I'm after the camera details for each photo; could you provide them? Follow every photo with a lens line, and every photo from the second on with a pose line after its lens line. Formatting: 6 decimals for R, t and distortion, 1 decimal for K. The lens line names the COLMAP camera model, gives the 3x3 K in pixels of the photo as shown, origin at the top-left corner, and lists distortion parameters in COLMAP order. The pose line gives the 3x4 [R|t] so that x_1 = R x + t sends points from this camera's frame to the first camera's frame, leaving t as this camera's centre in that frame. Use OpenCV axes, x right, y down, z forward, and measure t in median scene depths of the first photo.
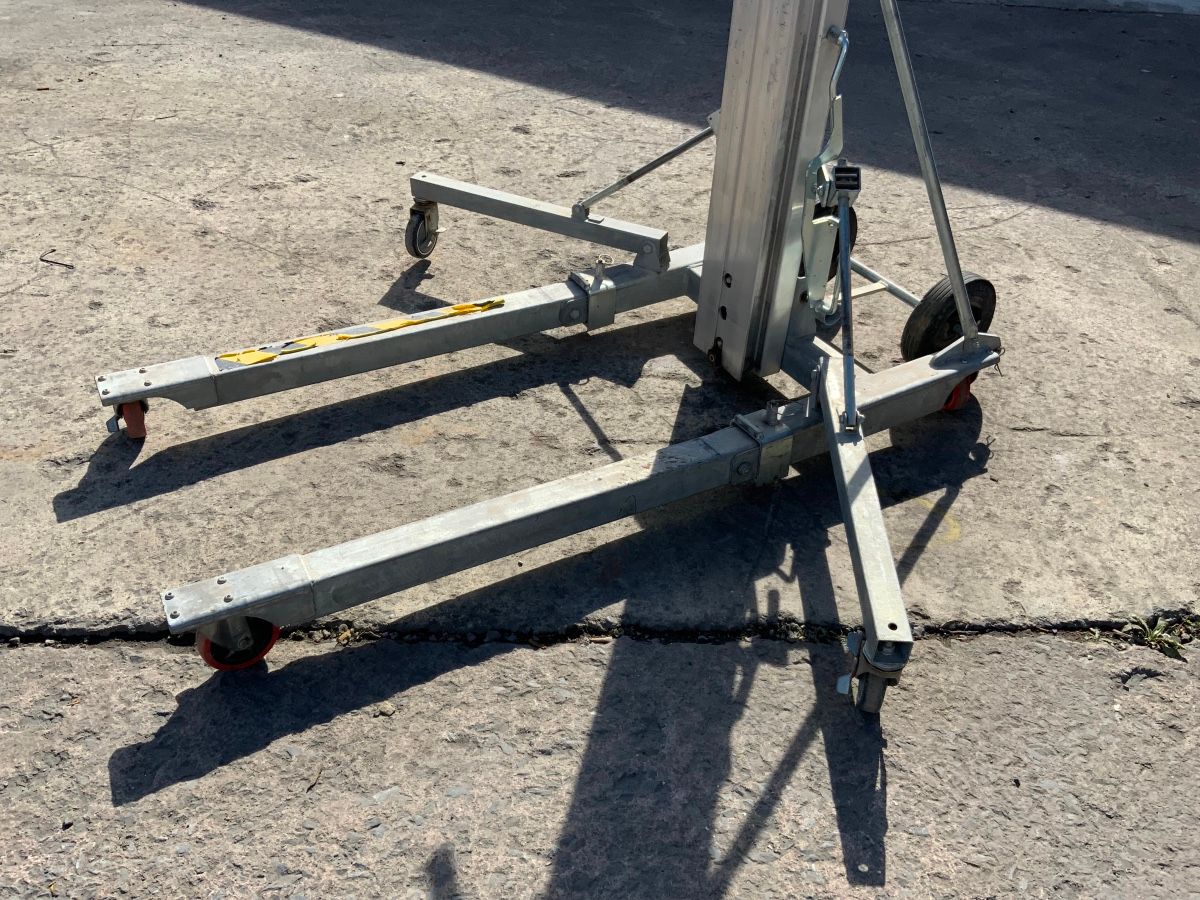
lens RADIAL K [[993.2, 0, 600.0], [0, 993.2, 450.0], [0, 0, 1]] dist [0.096507, -0.210674]
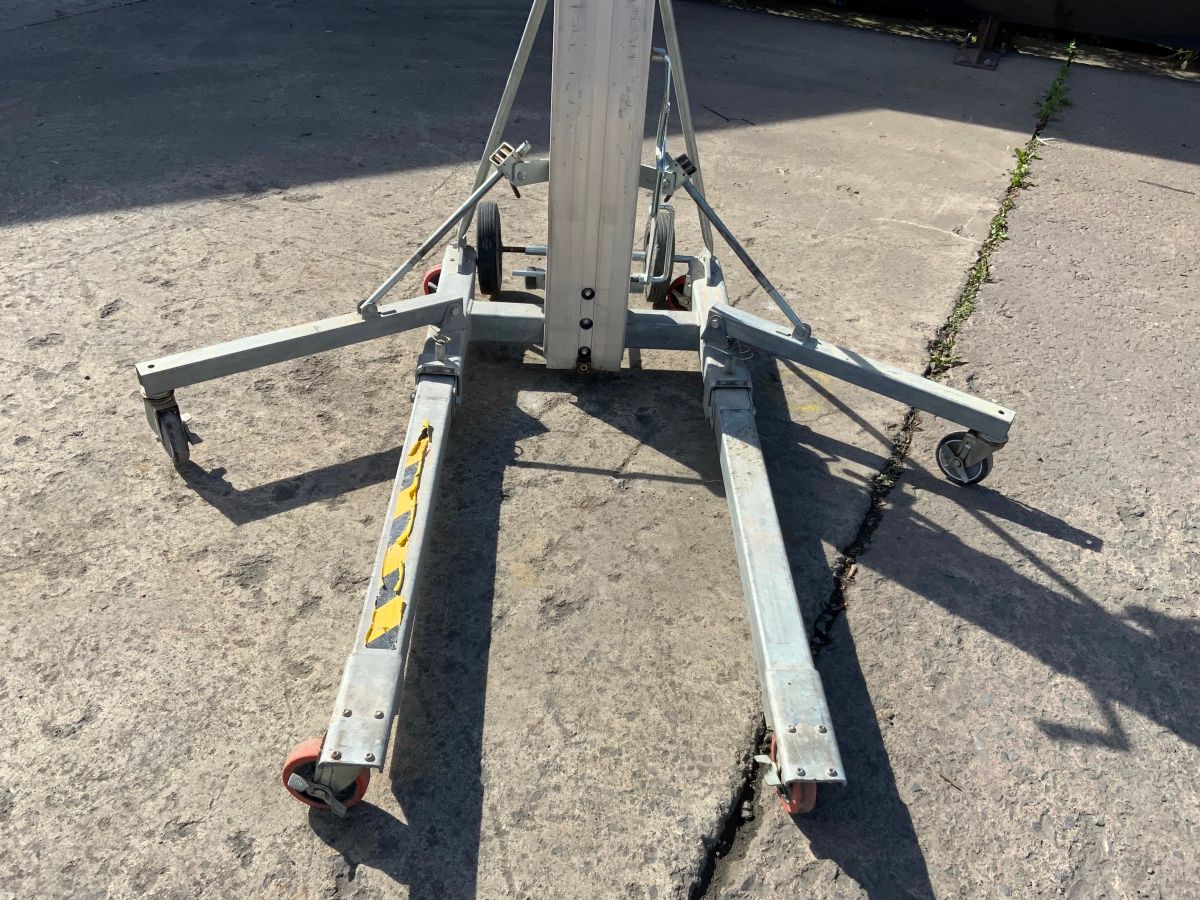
lens RADIAL K [[993.2, 0, 600.0], [0, 993.2, 450.0], [0, 0, 1]] dist [0.096507, -0.210674]
pose [[0.486026, -0.521039, 0.701639, -0.824923], [0.493183, 0.826311, 0.271993, -0.366875], [-0.721491, 0.213840, 0.658577, 0.359955]]
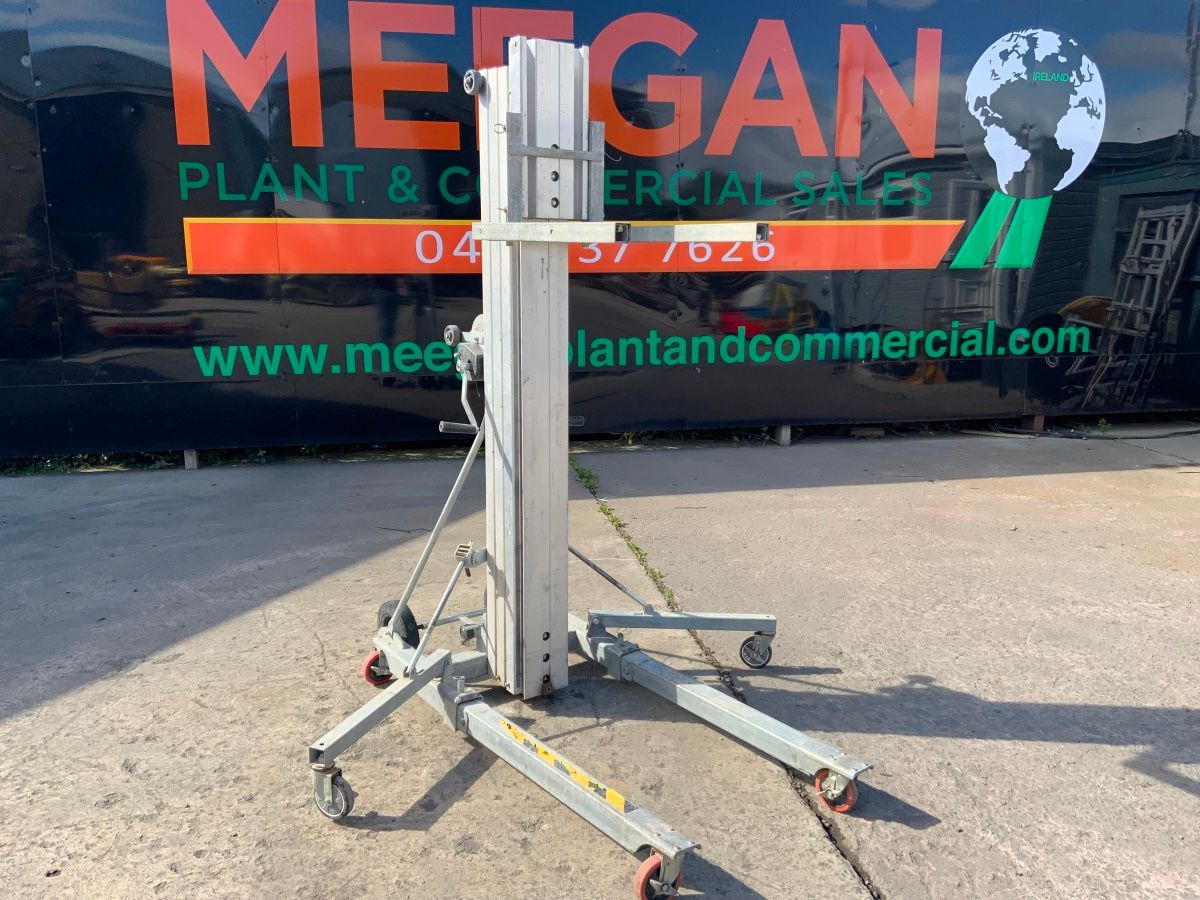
lens RADIAL K [[993.2, 0, 600.0], [0, 993.2, 450.0], [0, 0, 1]] dist [0.096507, -0.210674]
pose [[-0.118598, -0.232608, 0.965312, -1.633729], [0.591486, 0.764314, 0.256844, -0.857929], [-0.797545, 0.601430, 0.046938, 0.749400]]
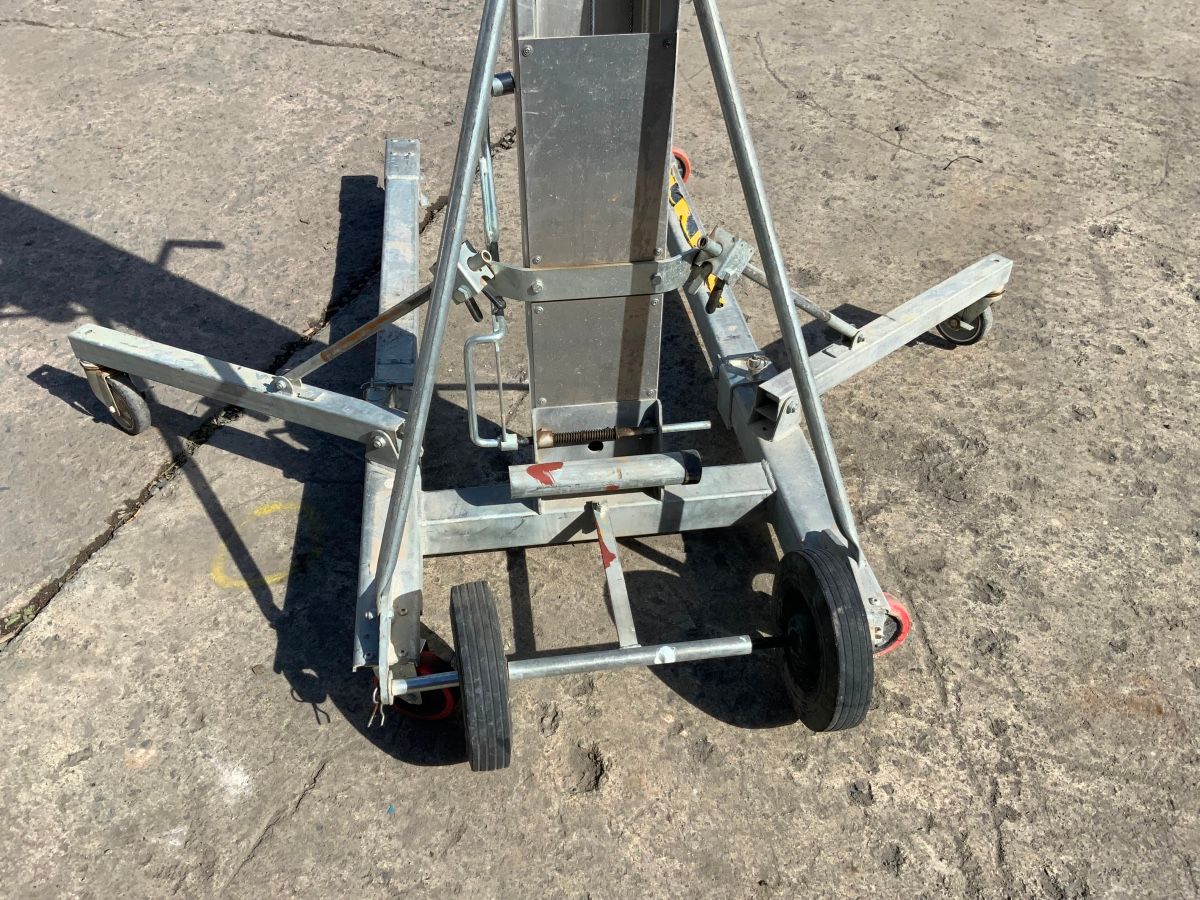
lens RADIAL K [[993.2, 0, 600.0], [0, 993.2, 450.0], [0, 0, 1]] dist [0.096507, -0.210674]
pose [[-0.371655, 0.570195, -0.732633, 0.834872], [-0.582561, 0.471207, 0.662258, -0.763048], [0.722838, 0.672935, 0.157047, 1.065574]]
